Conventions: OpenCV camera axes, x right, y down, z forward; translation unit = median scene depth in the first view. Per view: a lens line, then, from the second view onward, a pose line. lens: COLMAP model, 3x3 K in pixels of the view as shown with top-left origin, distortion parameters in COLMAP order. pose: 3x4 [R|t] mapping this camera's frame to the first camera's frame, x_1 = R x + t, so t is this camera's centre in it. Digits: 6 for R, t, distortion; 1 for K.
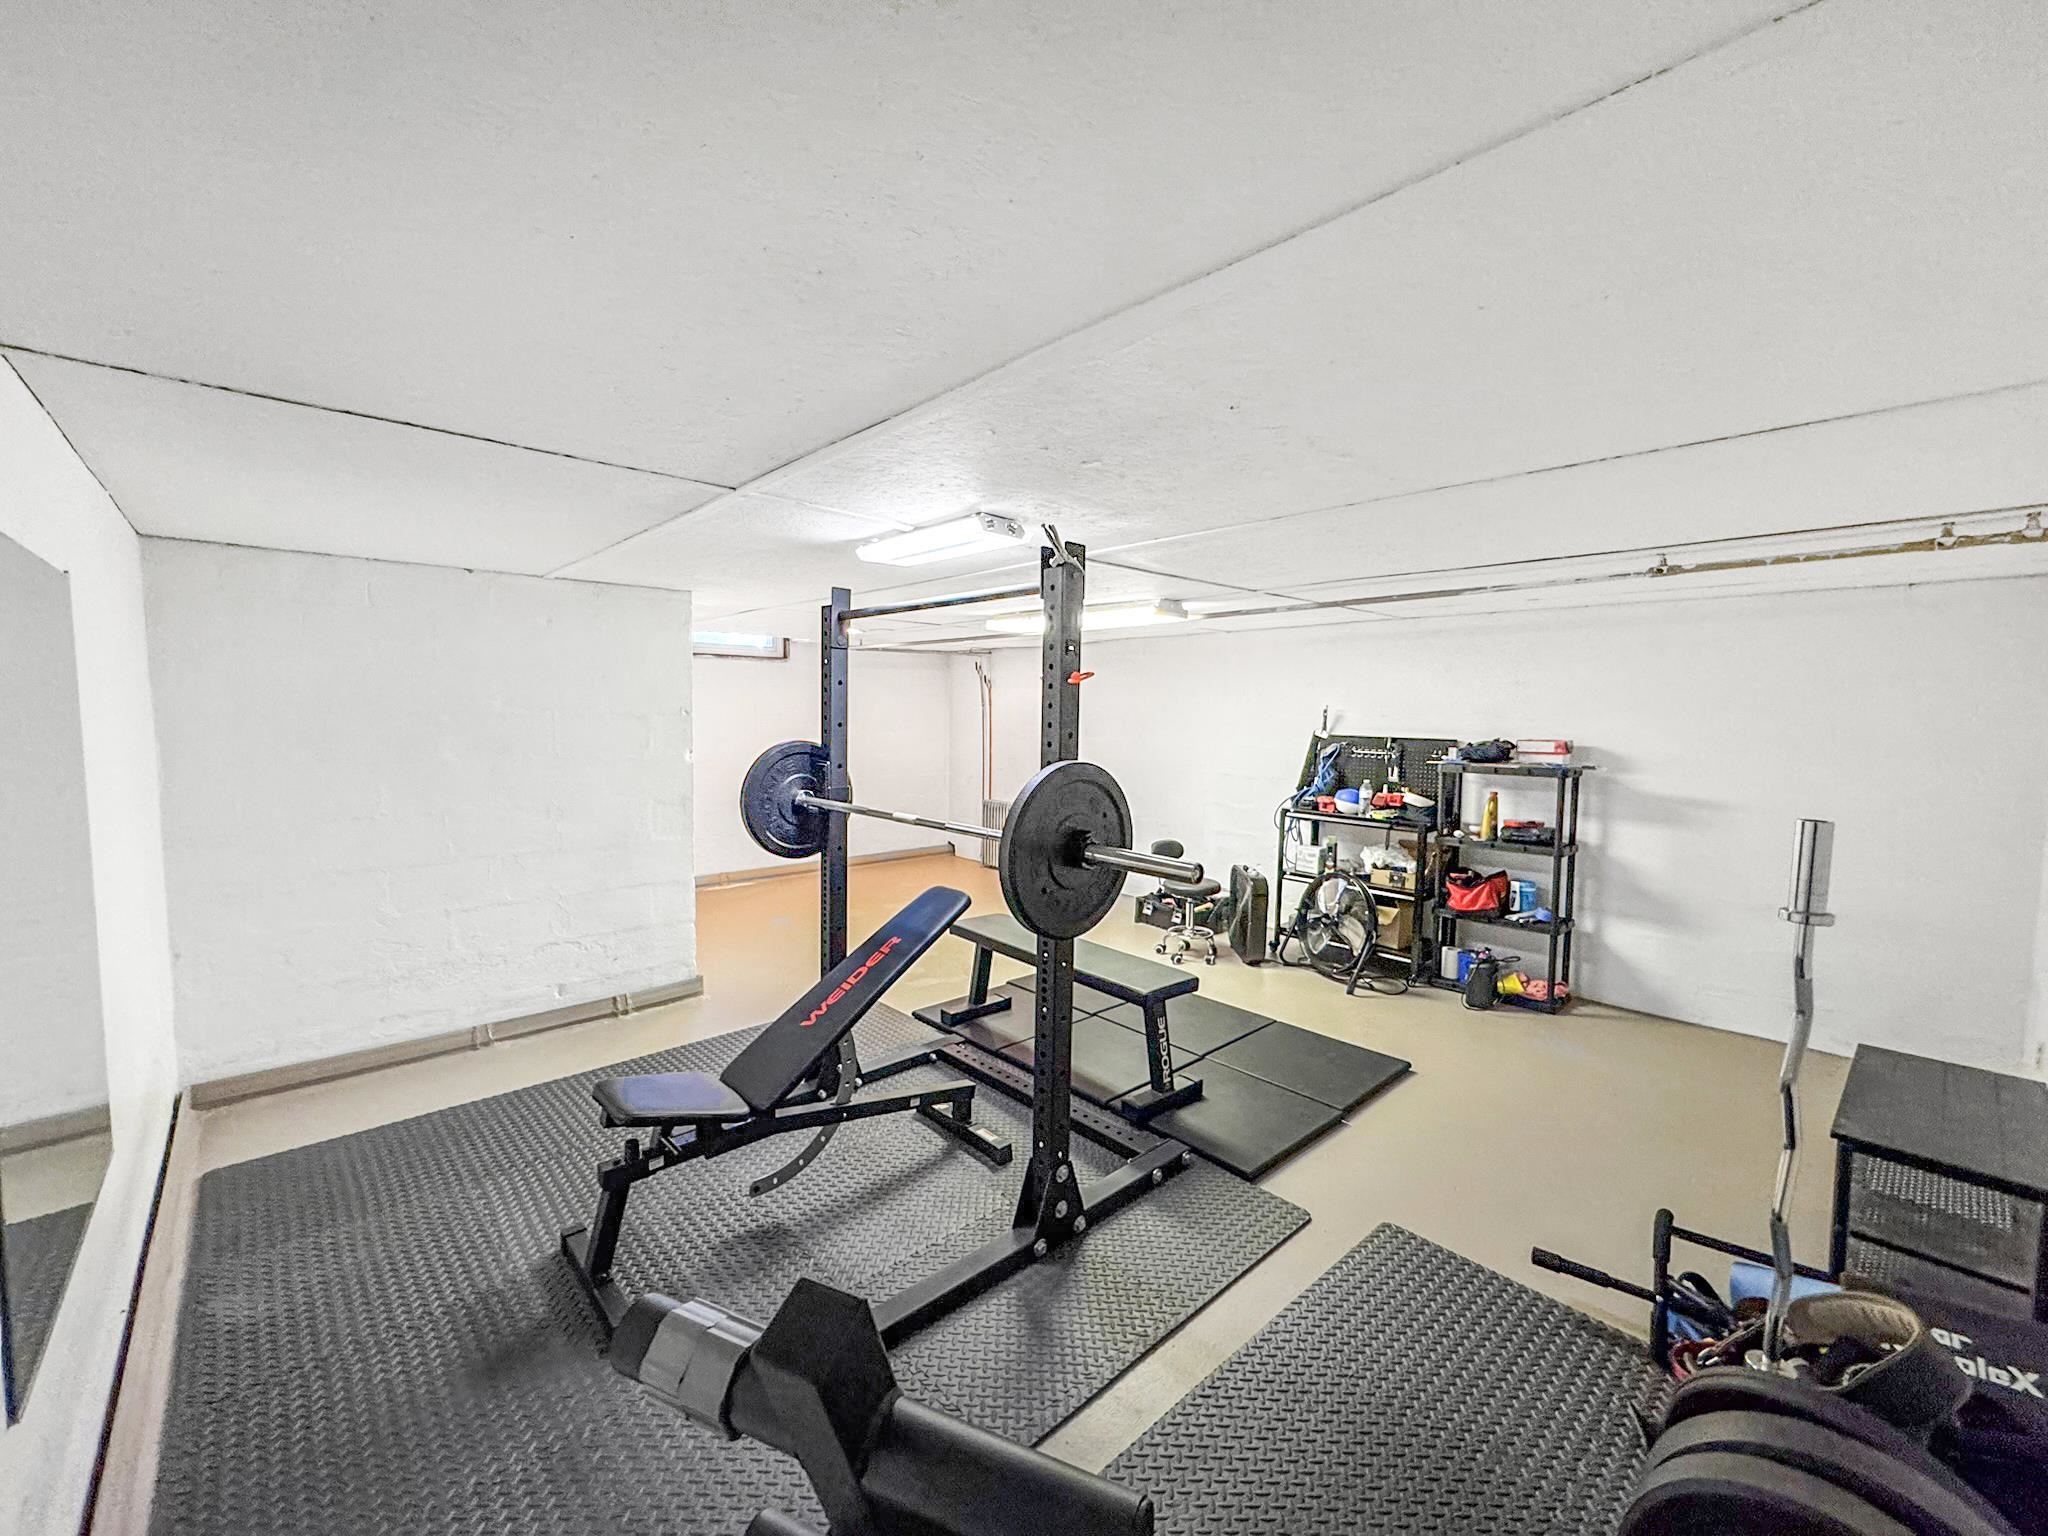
lens RADIAL K [[827.4, 0, 1023.3], [0, 827.4, 767.3], [0, 0, 1]] dist [-0.000062, -0.000101]
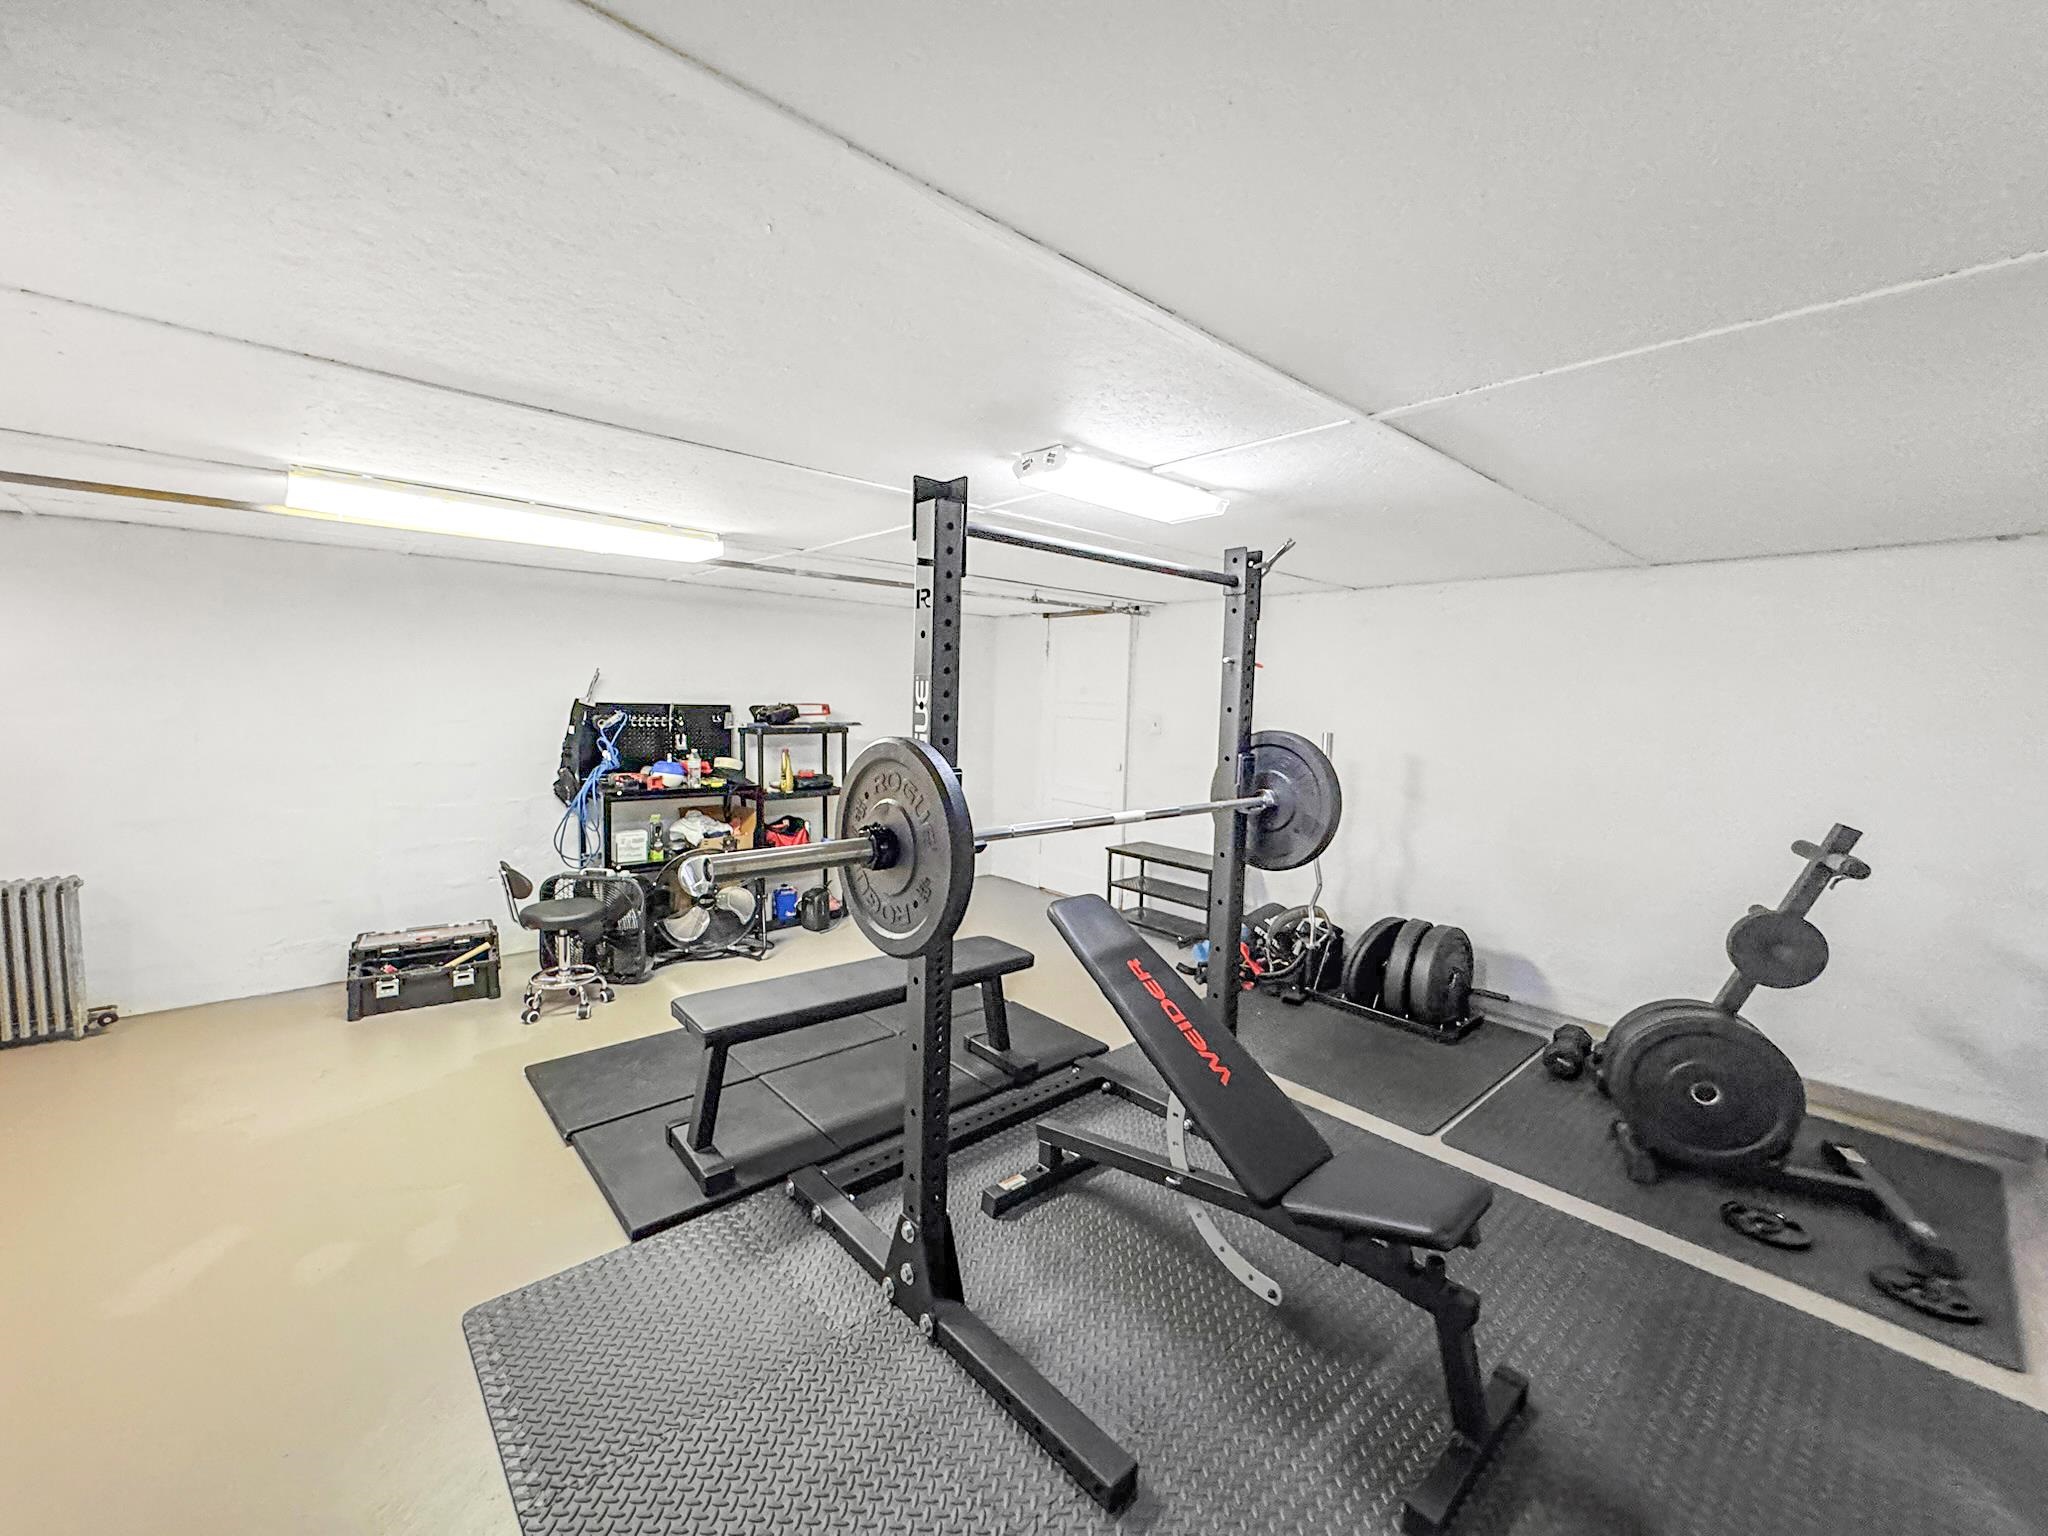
lens RADIAL K [[827.4, 0, 1025.5], [0, 827.4, 773.1], [0, 0, 1]] dist [-0.000062, -0.000101]
pose [[0.008046, -0.107528, 0.994169, -0.578566], [0.043929, 0.993280, 0.107076, -0.046023], [-0.999002, 0.042811, 0.012716, 0.652438]]
